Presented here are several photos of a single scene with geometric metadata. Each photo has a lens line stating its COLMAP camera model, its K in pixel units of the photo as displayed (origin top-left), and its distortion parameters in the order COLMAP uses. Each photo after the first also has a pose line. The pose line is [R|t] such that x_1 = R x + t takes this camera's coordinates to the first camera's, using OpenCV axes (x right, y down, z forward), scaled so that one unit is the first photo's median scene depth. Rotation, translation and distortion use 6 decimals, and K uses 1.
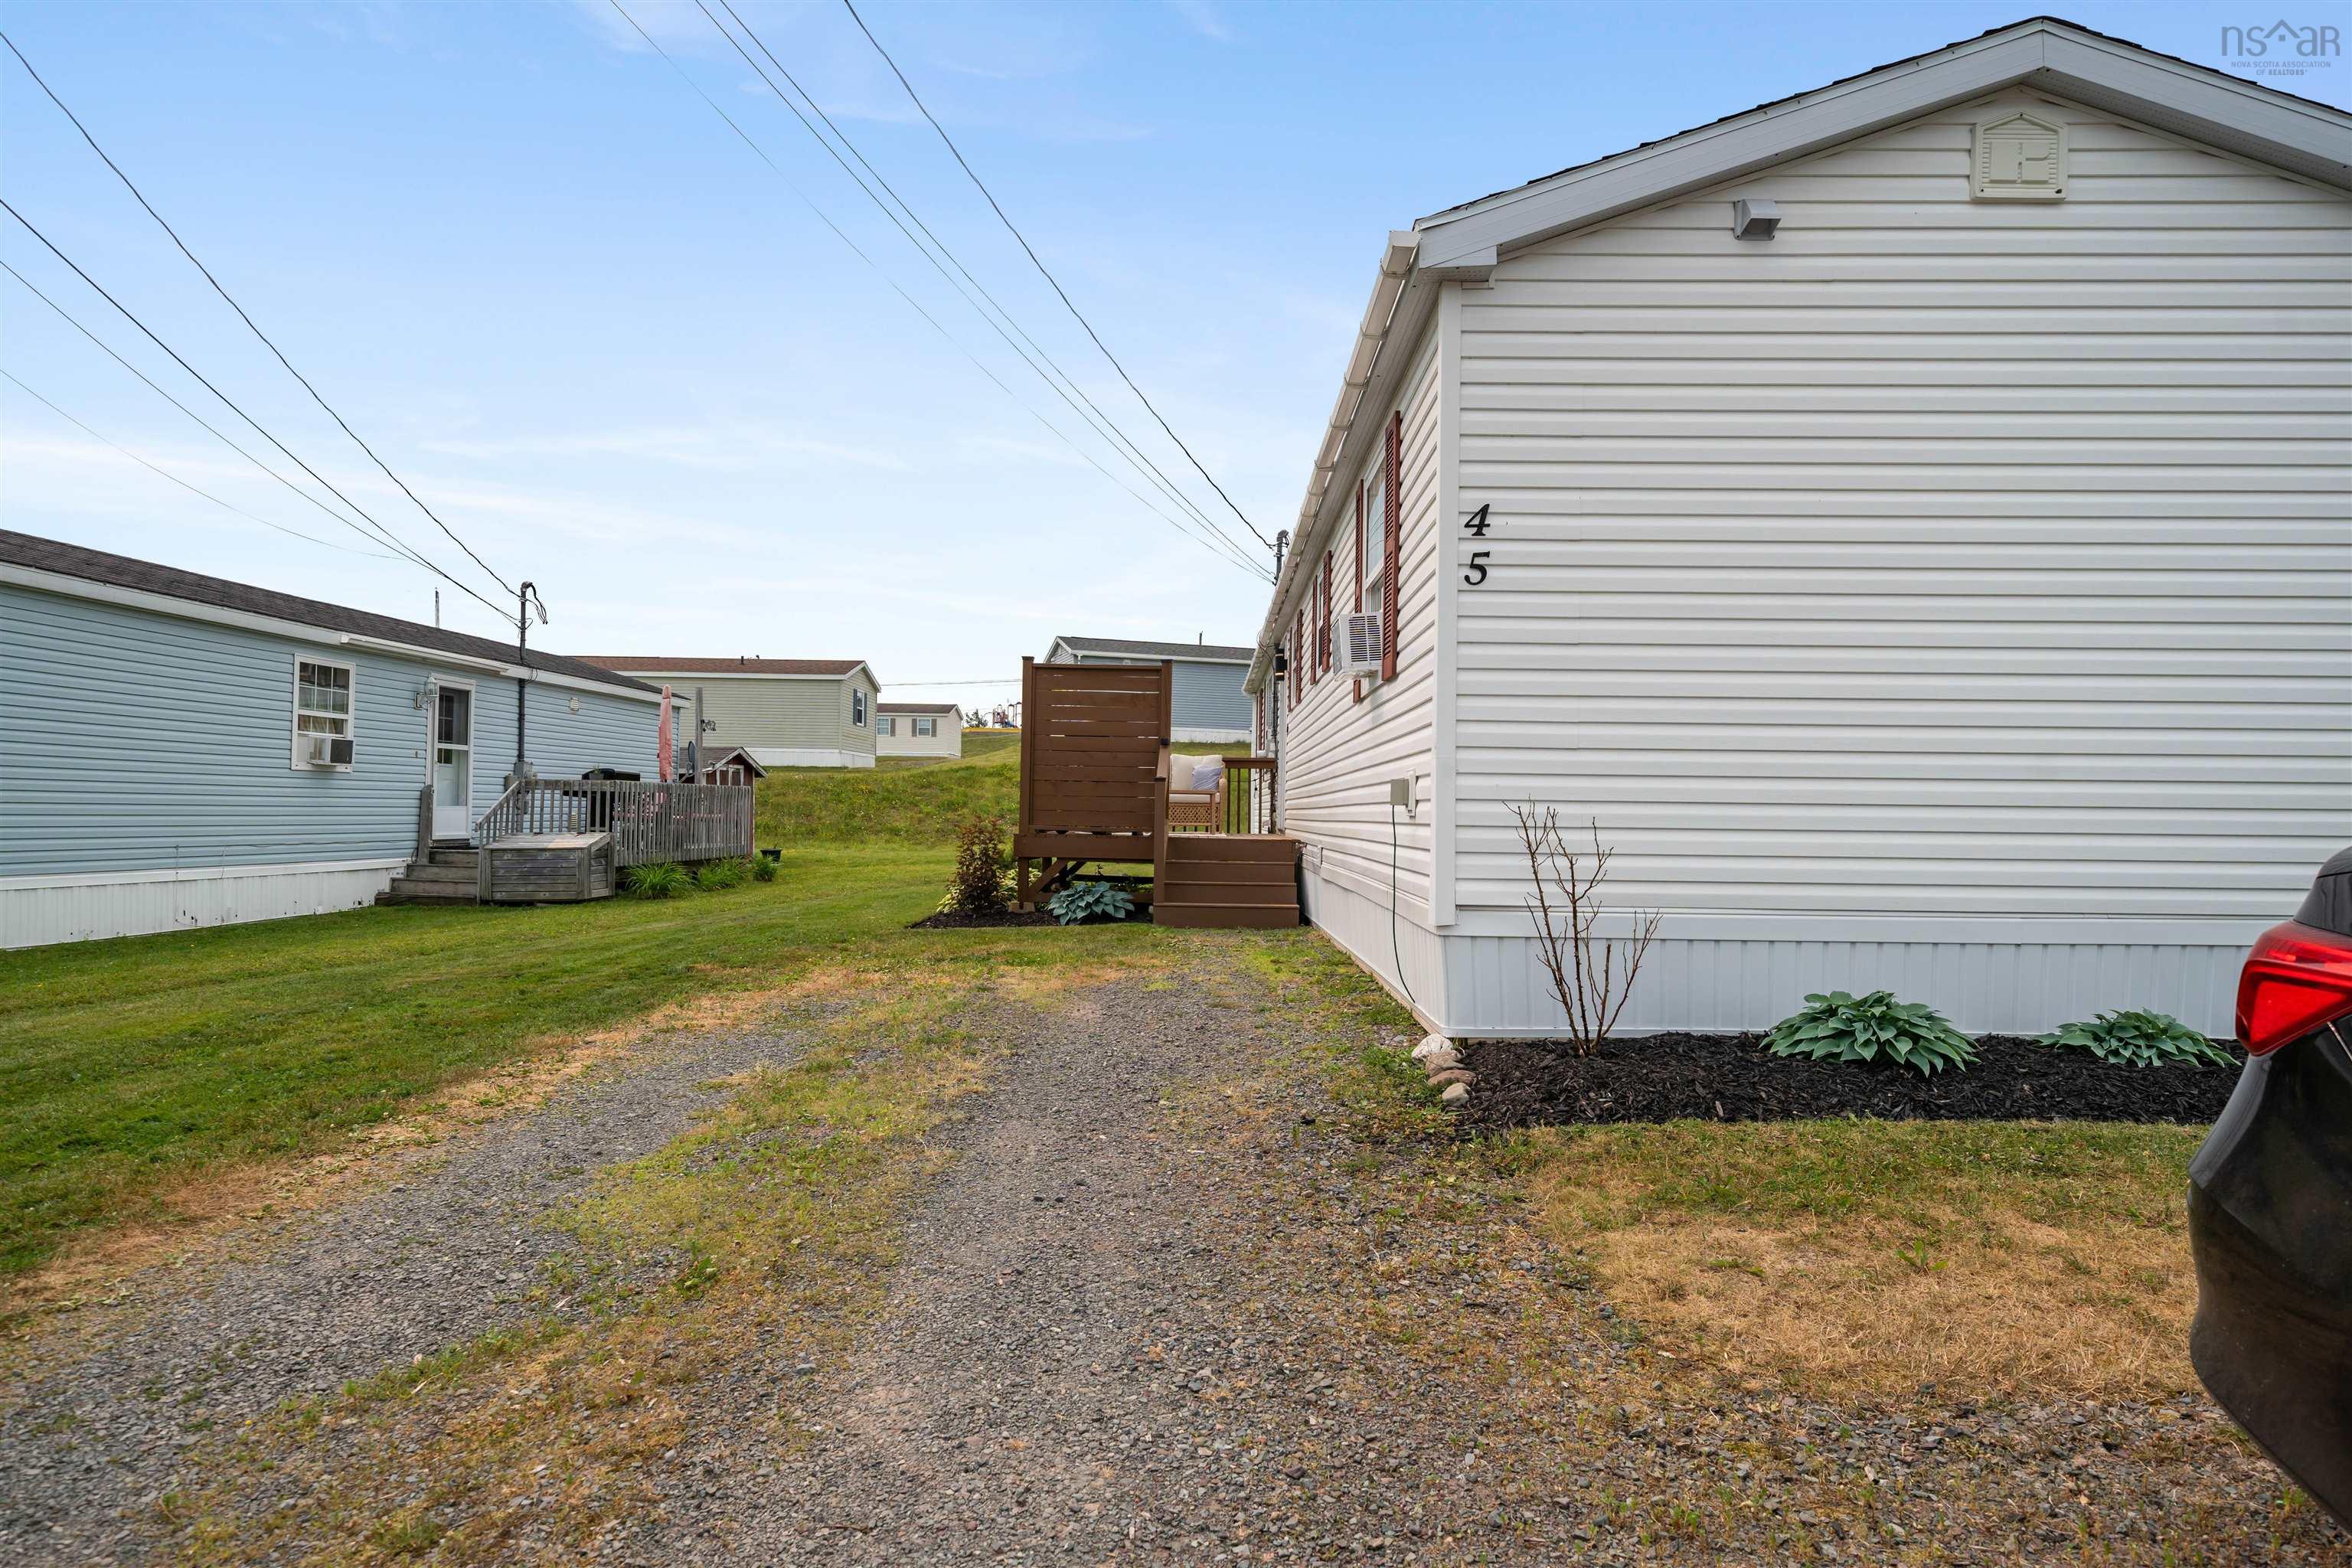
lens RADIAL K [[1268.8, 0, 1178.0], [0, 1268.8, 786.4], [0, 0, 1]] dist [0.001666, 0.001254]
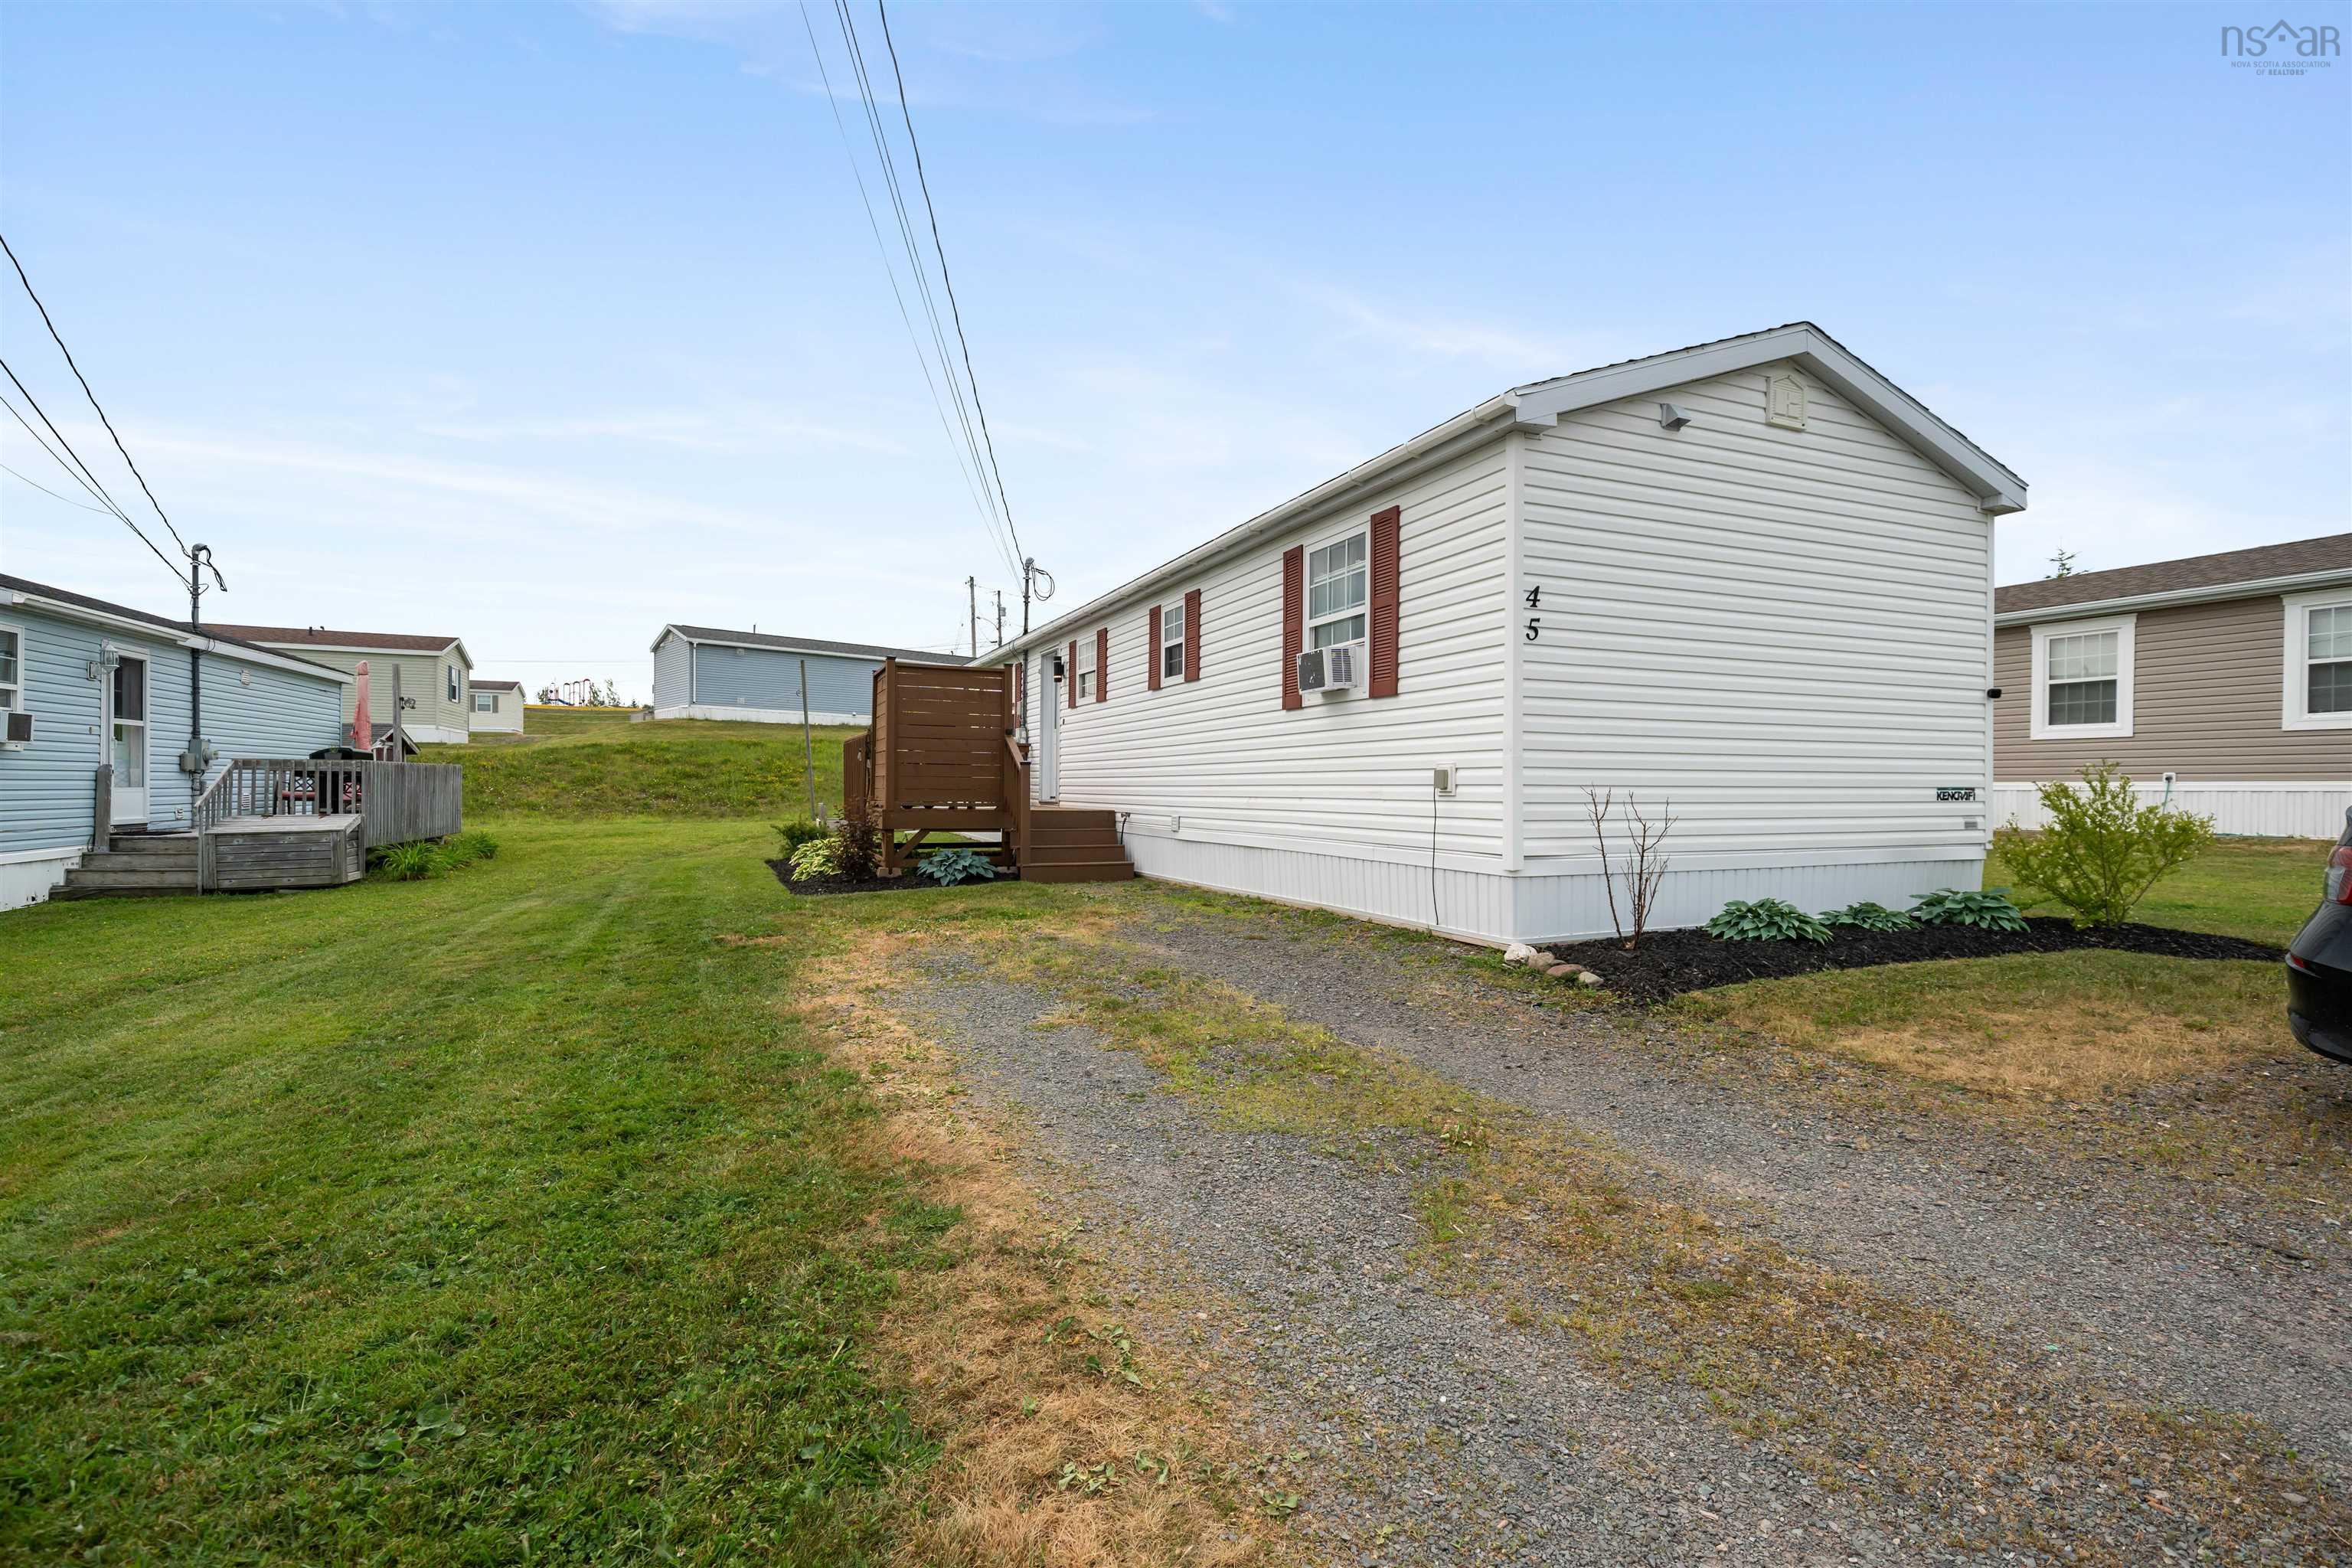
lens RADIAL K [[1043.0, 0, 1174.4], [0, 1043.0, 790.8], [0, 0, 1]] dist [0.001814, -0.000188]
pose [[0.913867, -0.009408, 0.405904, -0.204260], [-0.002111, 0.999608, 0.027921, -0.005017], [-0.406008, -0.026372, 0.913489, 0.016245]]
